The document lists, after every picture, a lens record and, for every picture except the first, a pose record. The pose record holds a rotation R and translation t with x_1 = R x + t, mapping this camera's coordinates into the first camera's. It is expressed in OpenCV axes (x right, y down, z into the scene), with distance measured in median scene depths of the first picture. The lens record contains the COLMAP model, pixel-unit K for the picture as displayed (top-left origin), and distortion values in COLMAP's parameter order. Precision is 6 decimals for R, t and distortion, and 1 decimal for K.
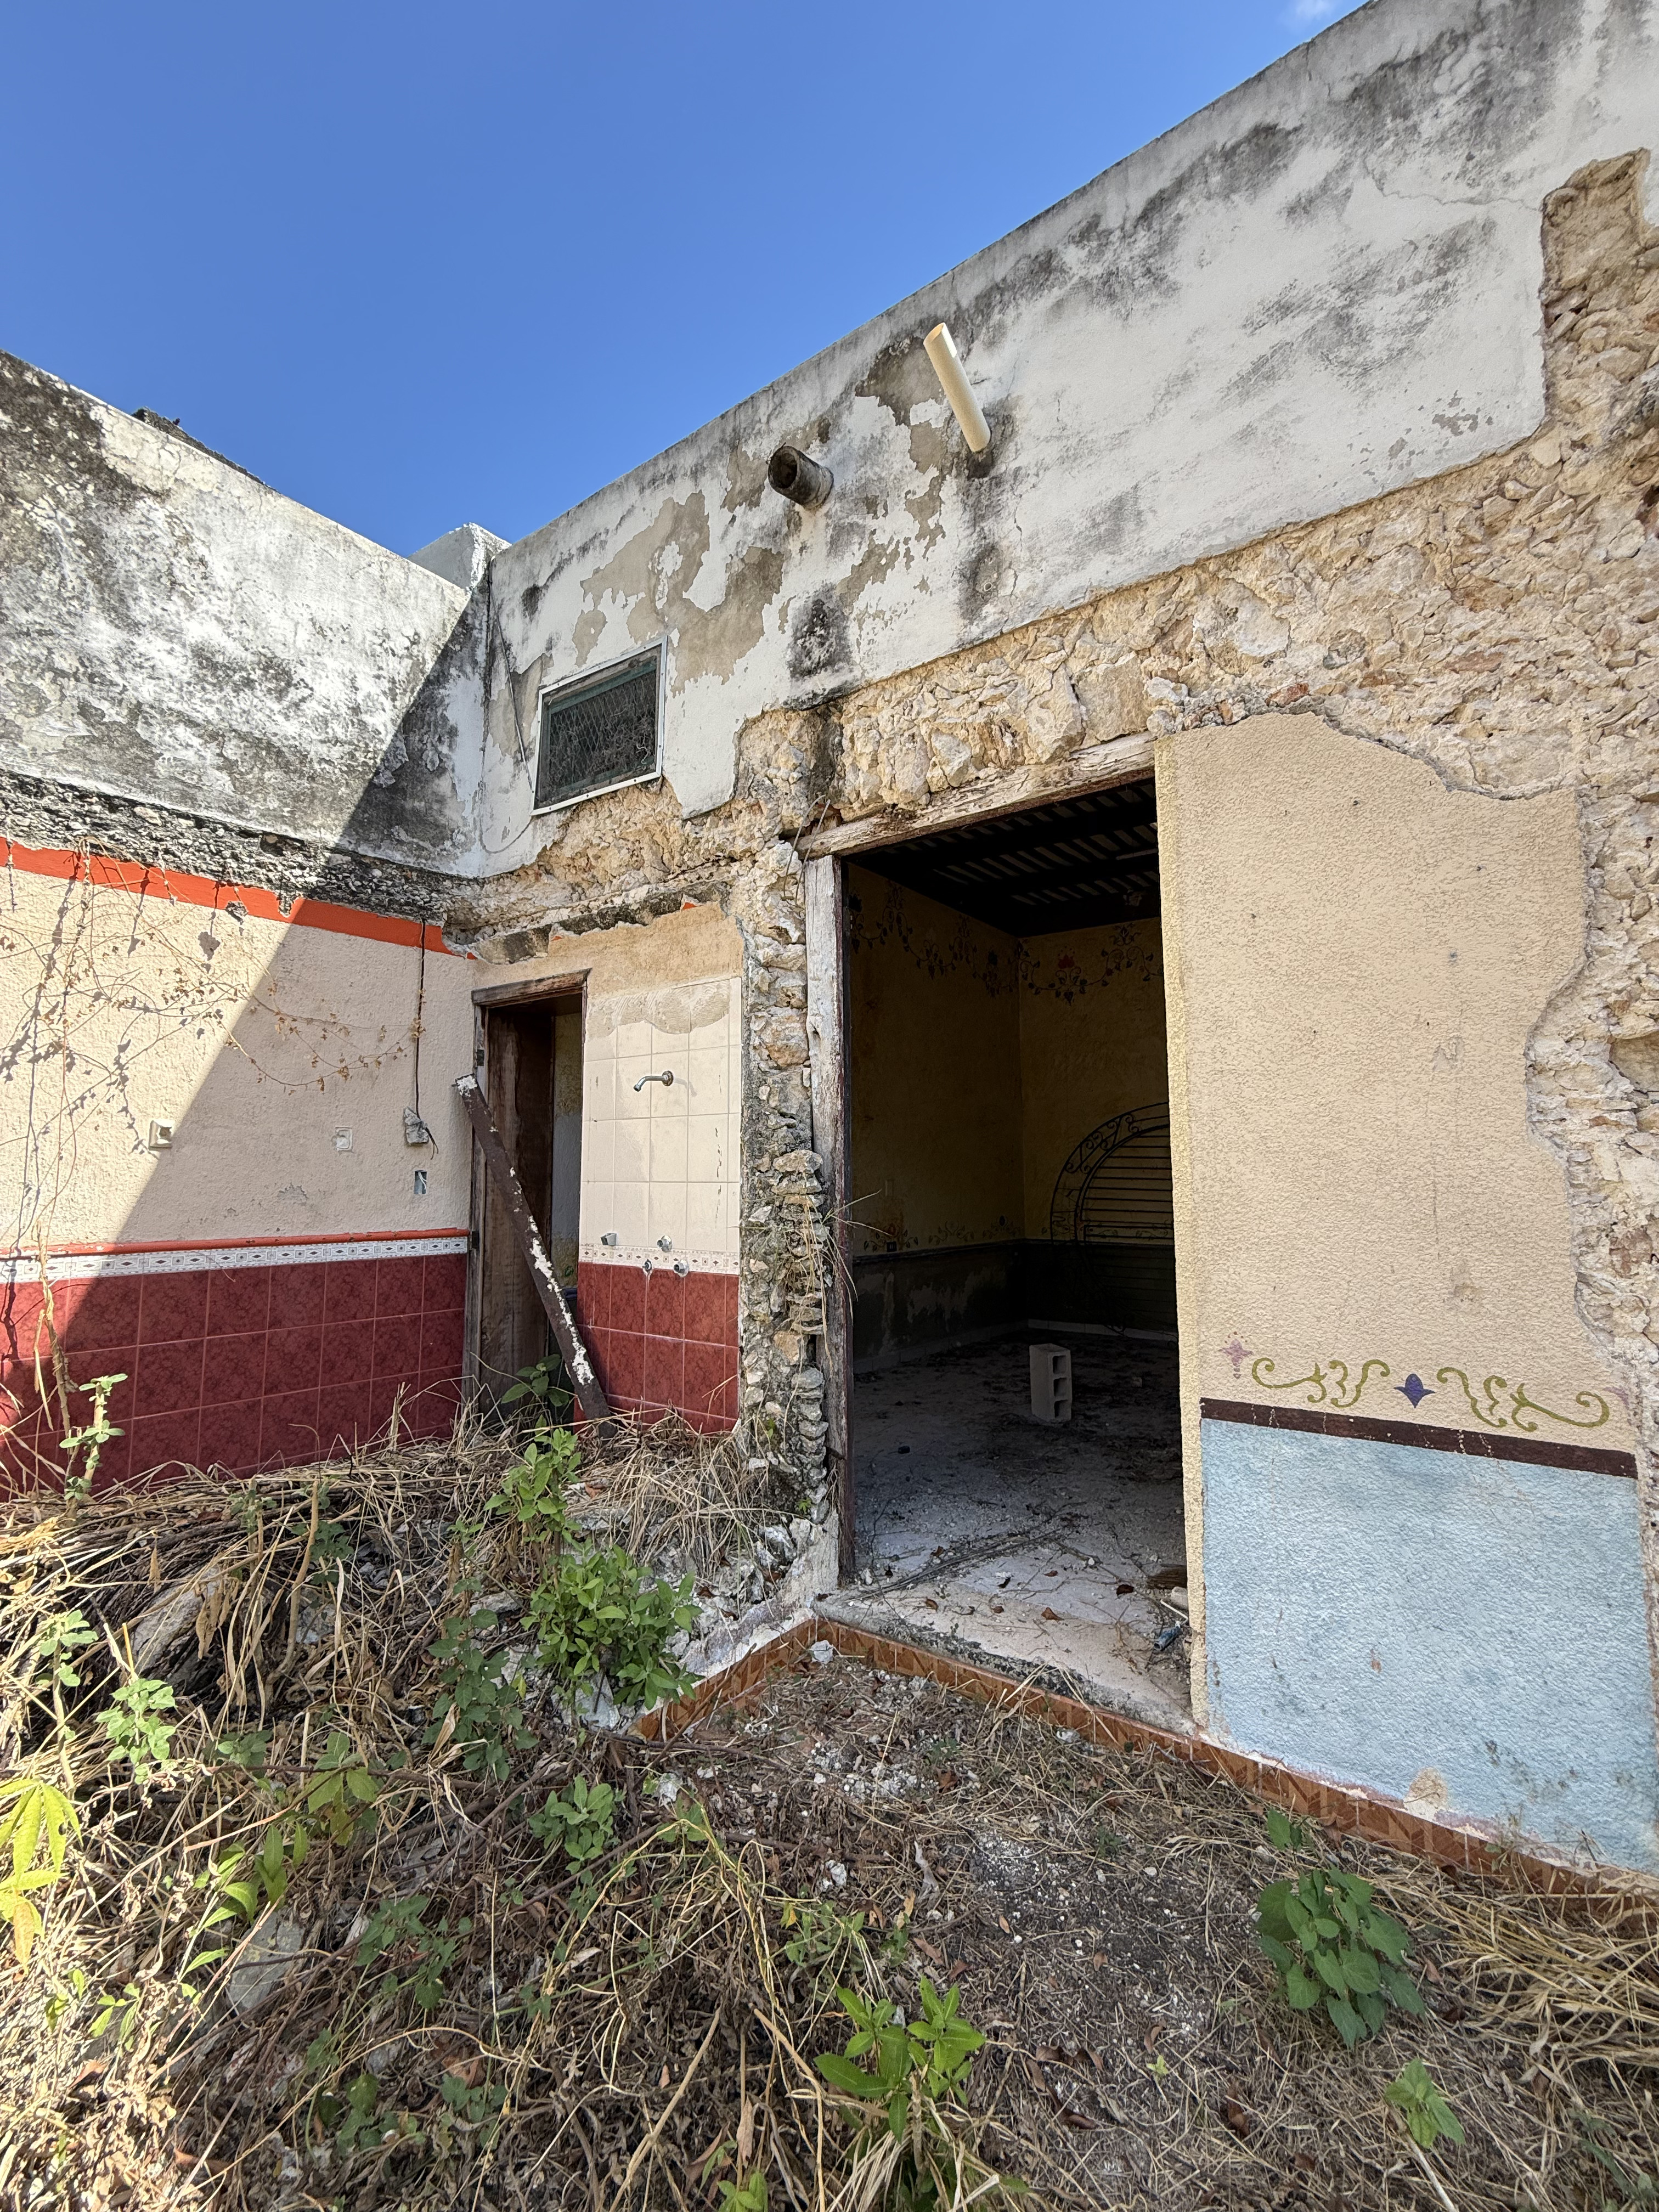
lens RADIAL K [[882.3, 0, 831.4], [0, 882.3, 1099.7], [0, 0, 1]] dist [0.002568, 0.000014]
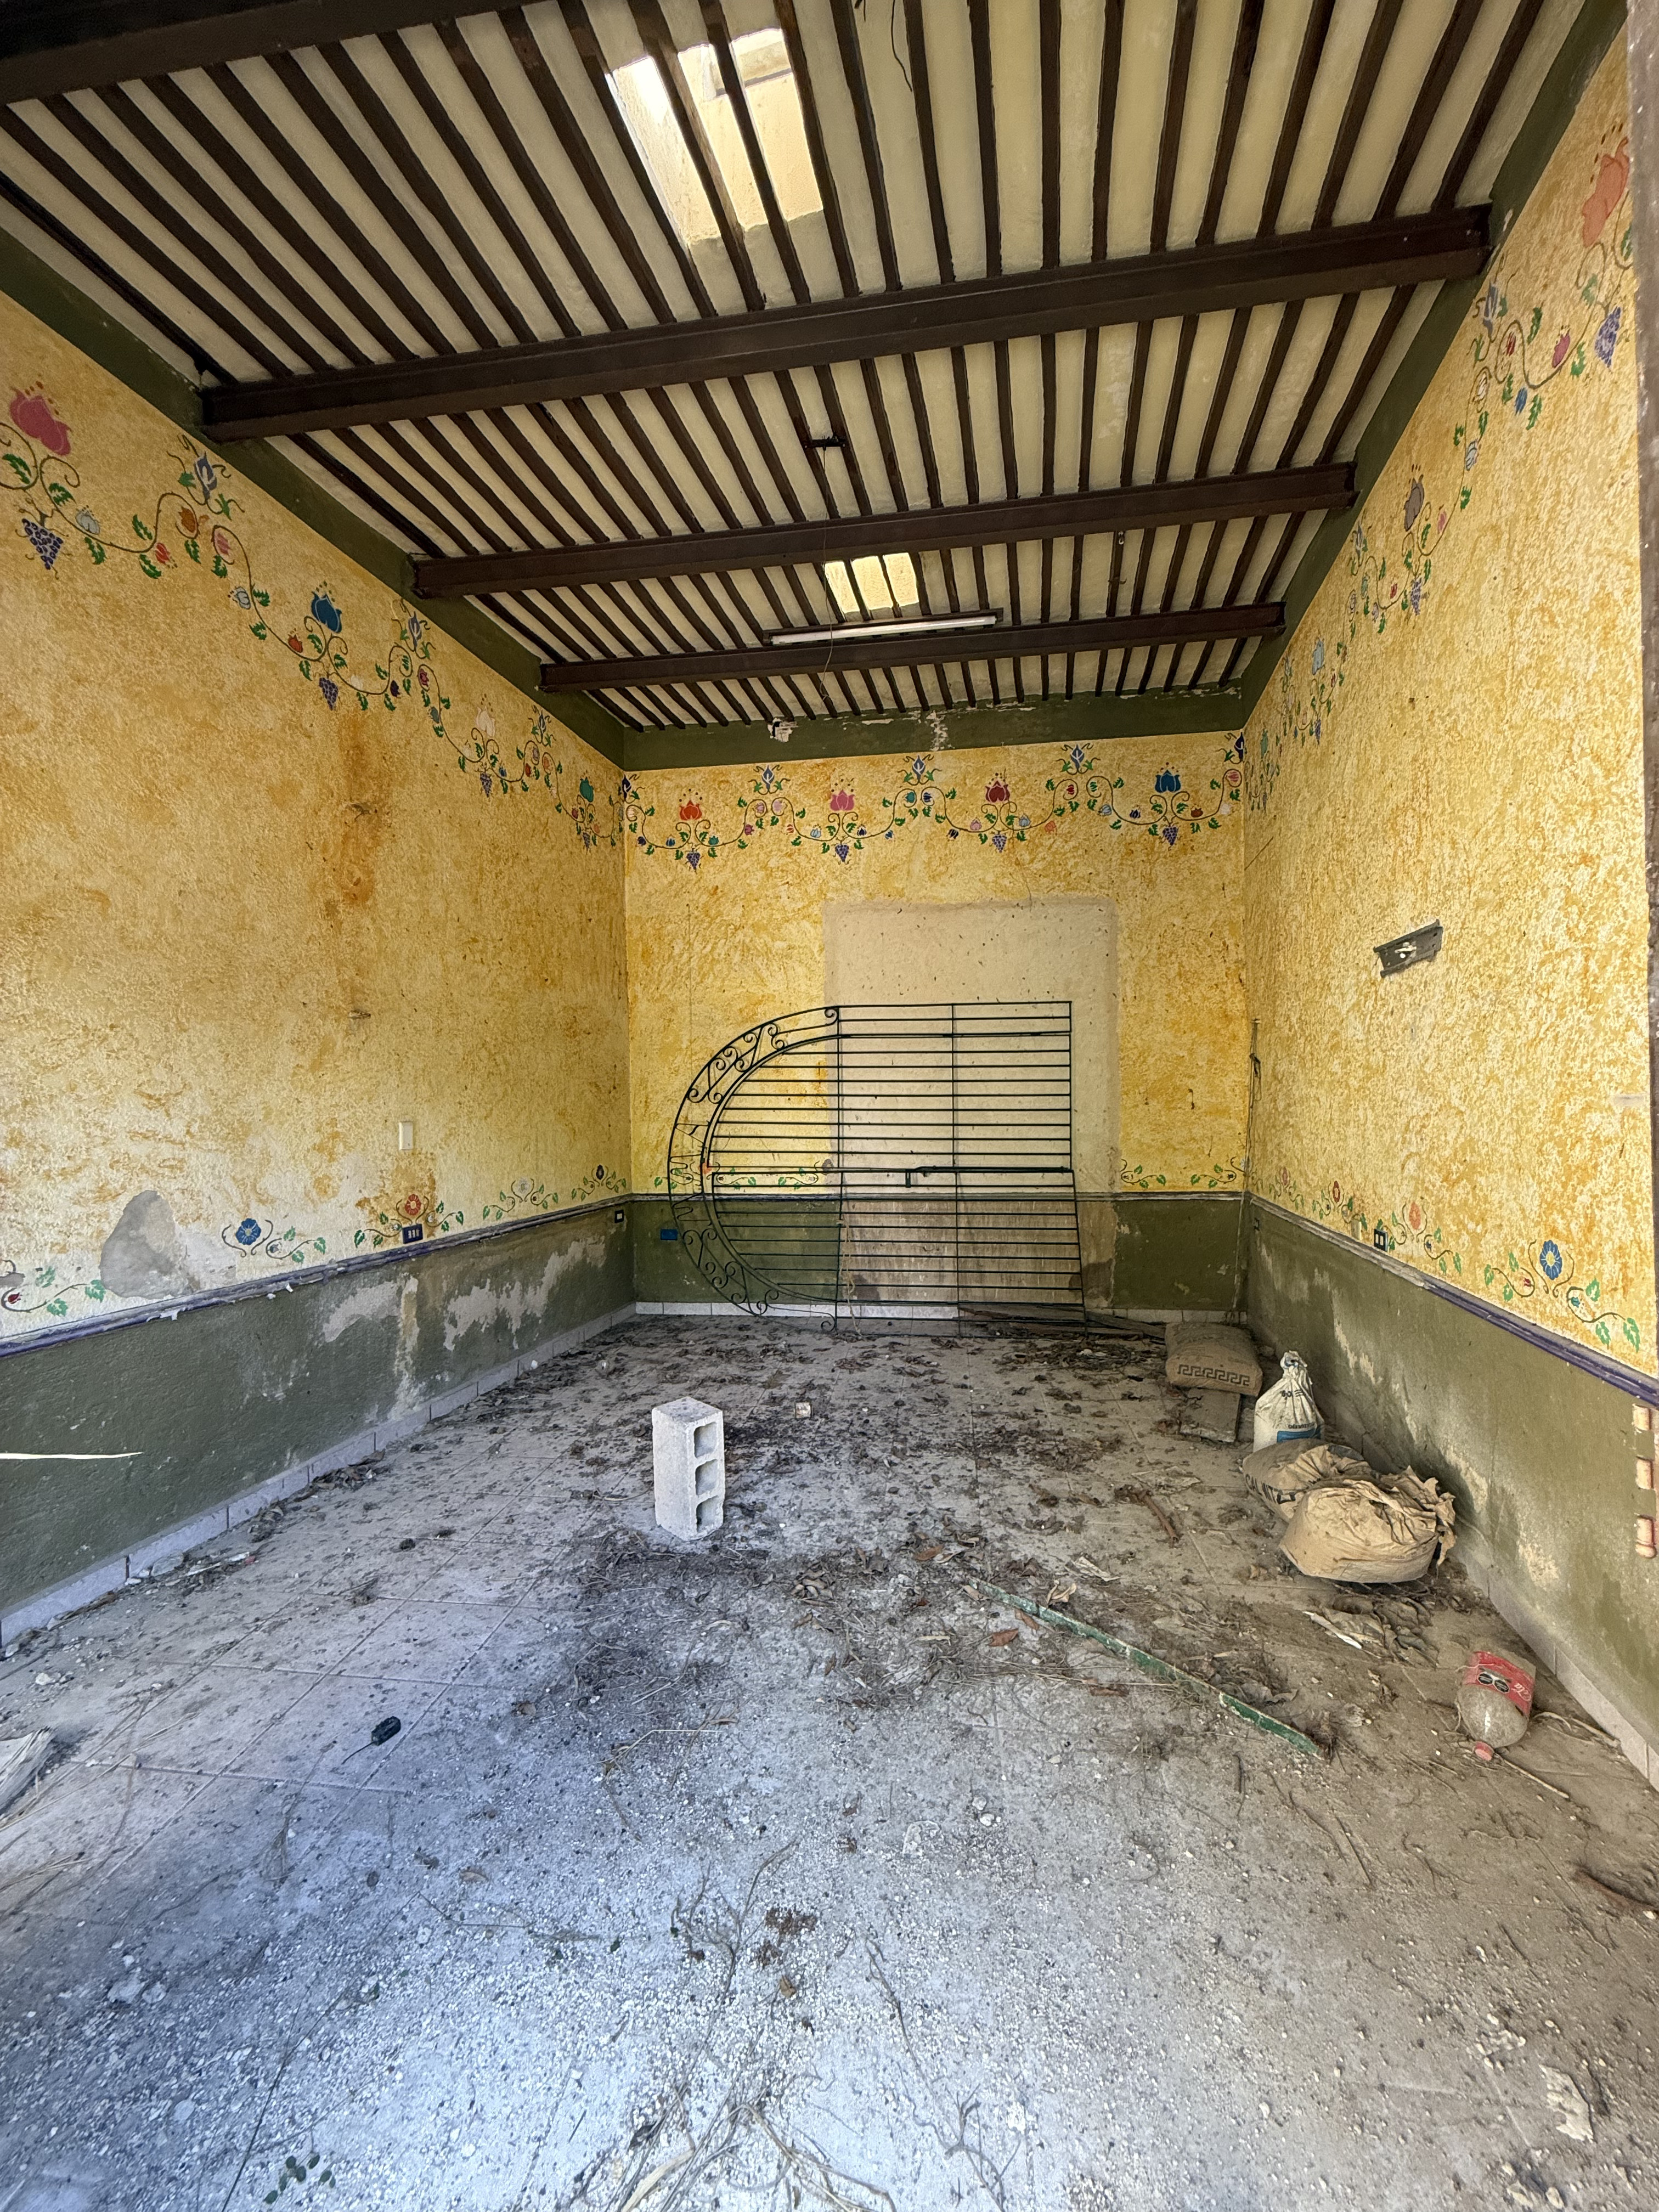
lens RADIAL K [[882.3, 0, 831.4], [0, 882.3, 1099.7], [0, 0, 1]] dist [0.002568, 0.000014]
pose [[0.899481, -0.014490, 0.436719, 0.056614], [-0.023493, 0.996401, 0.081446, 0.019613], [-0.436327, -0.083518, 0.895903, 0.314064]]
